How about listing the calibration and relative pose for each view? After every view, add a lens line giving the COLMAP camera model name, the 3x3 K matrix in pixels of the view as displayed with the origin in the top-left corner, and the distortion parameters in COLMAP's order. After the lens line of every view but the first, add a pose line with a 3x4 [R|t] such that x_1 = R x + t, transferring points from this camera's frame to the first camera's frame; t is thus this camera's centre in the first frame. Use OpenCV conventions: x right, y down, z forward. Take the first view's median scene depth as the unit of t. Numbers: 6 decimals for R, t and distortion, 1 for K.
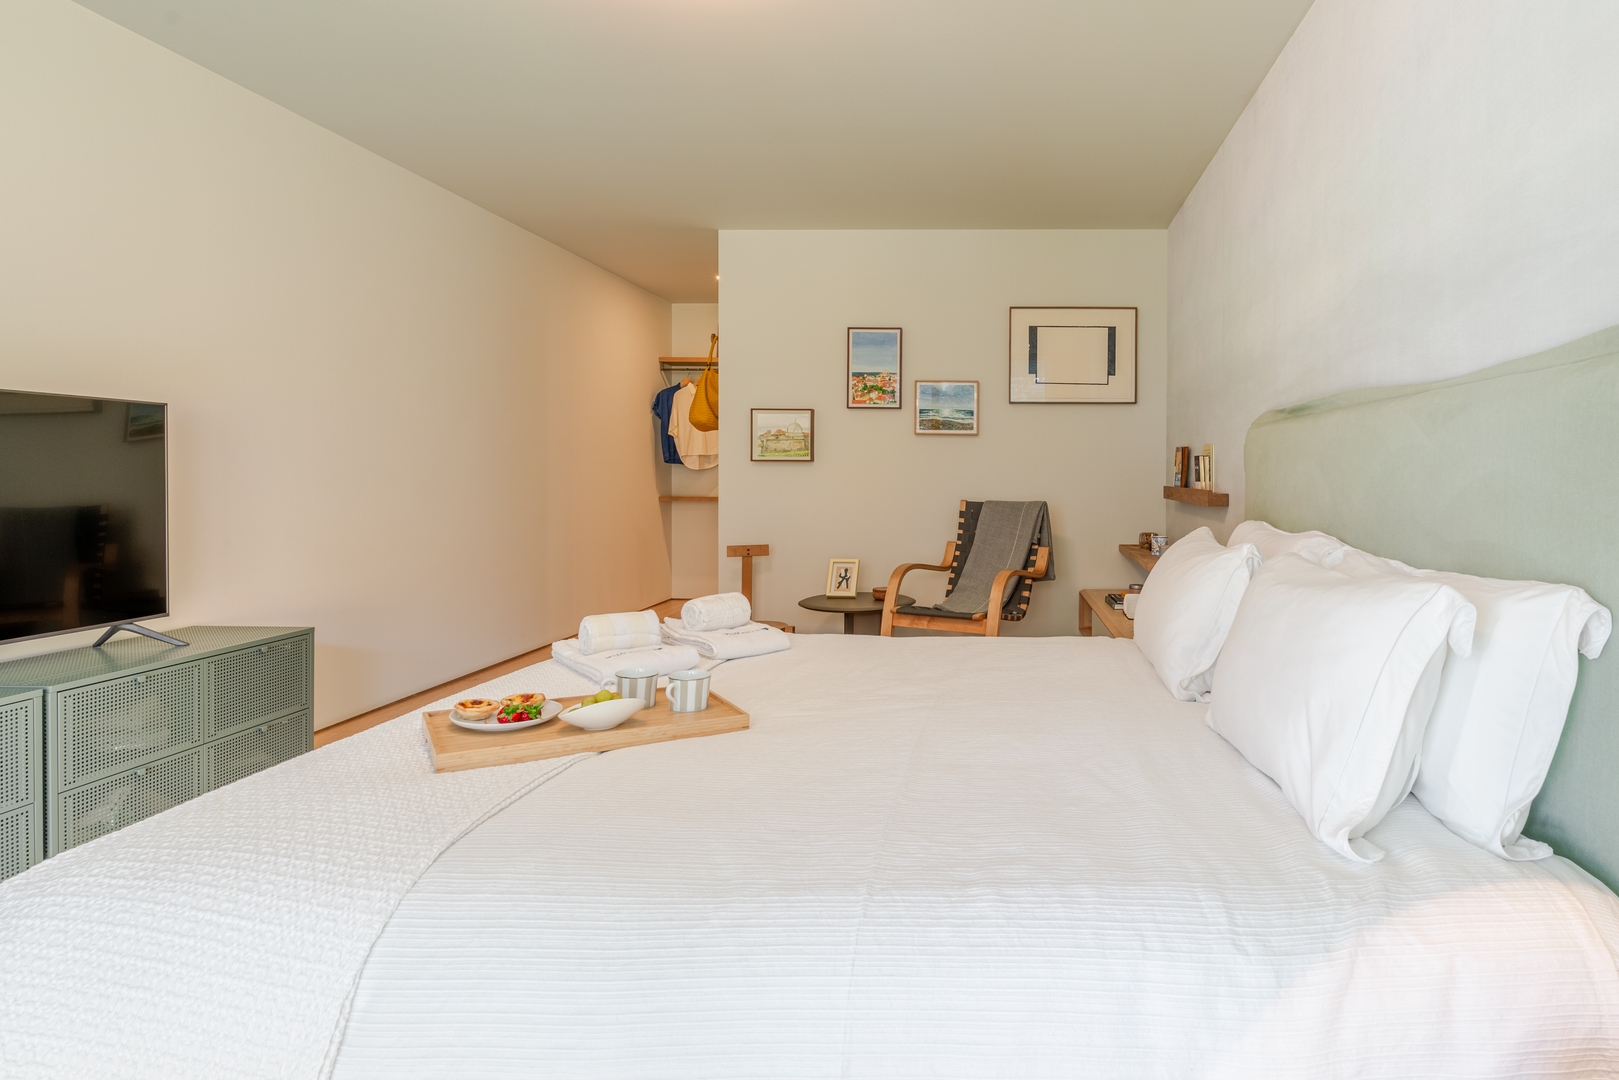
lens RADIAL K [[763.8, 0, 809.6], [0, 763.8, 479.0], [0, 0, 1]] dist [-0.002630, 0.000120]
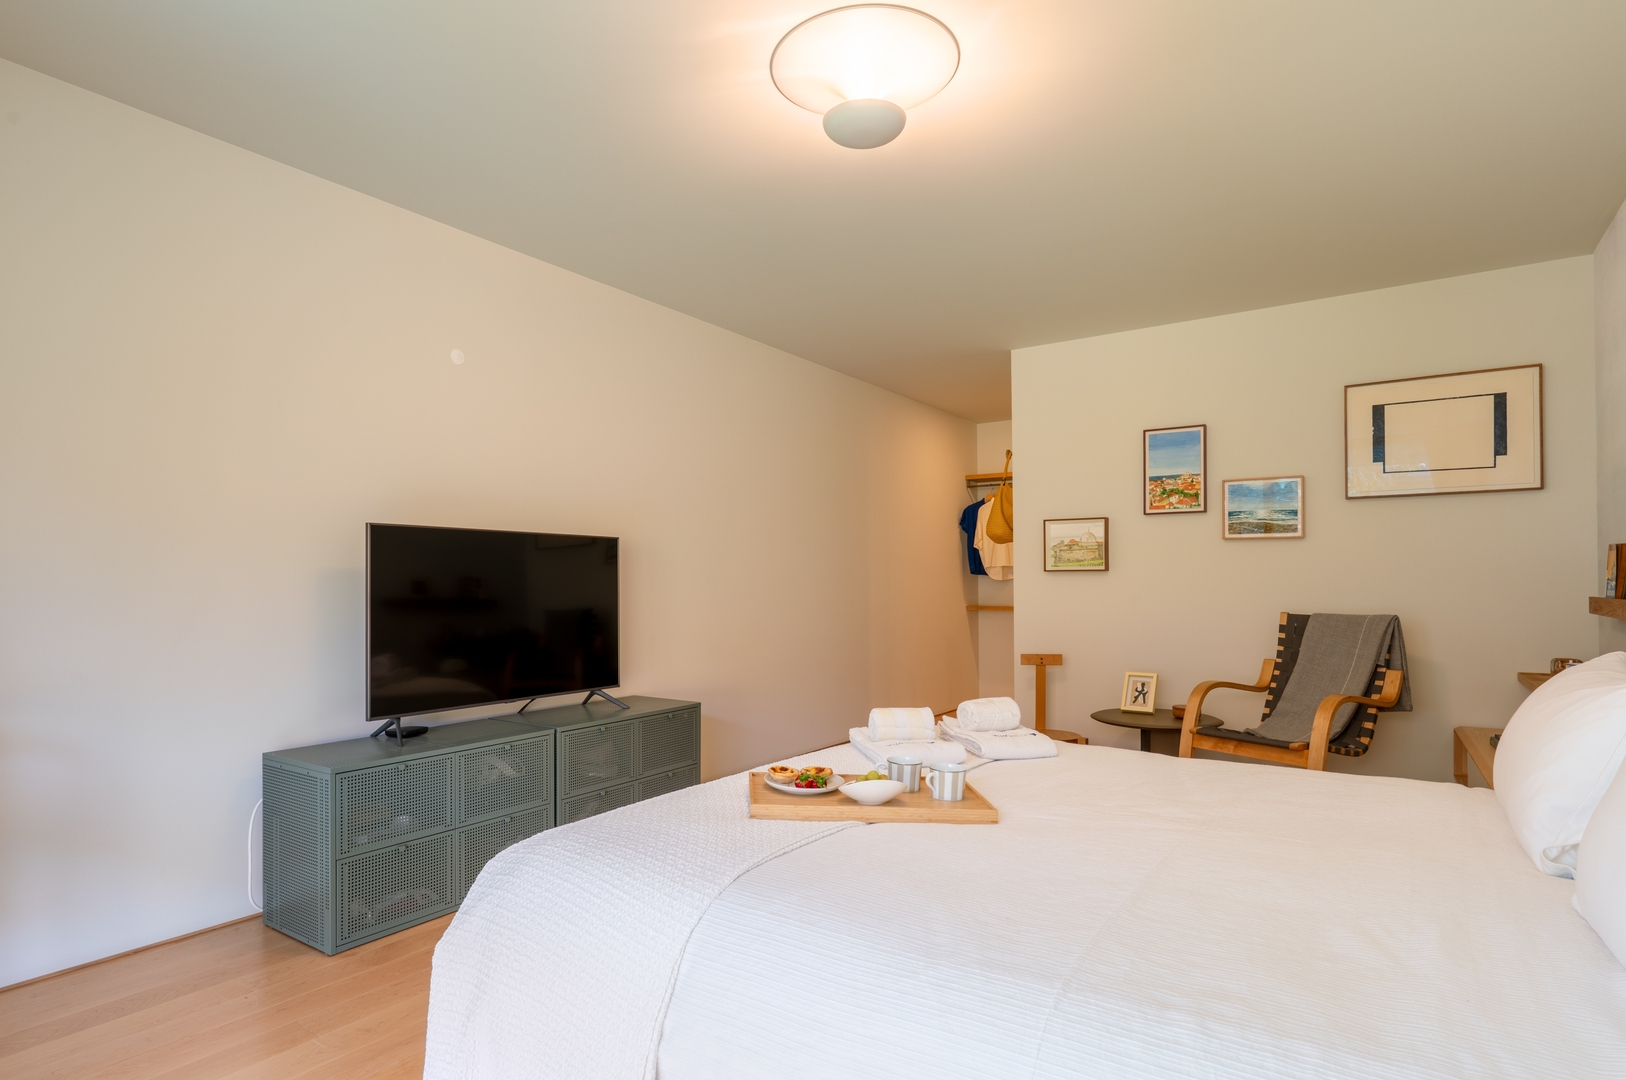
lens RADIAL K [[799.6, 0, 811.4], [0, 799.6, 575.5], [0, 0, 1]] dist [-0.005631, 0.000513]
pose [[0.846626, -0.012049, -0.532053, 0.234636], [0.003730, 0.999853, -0.016707, -0.001493], [0.532176, 0.012160, 0.846546, -0.067584]]
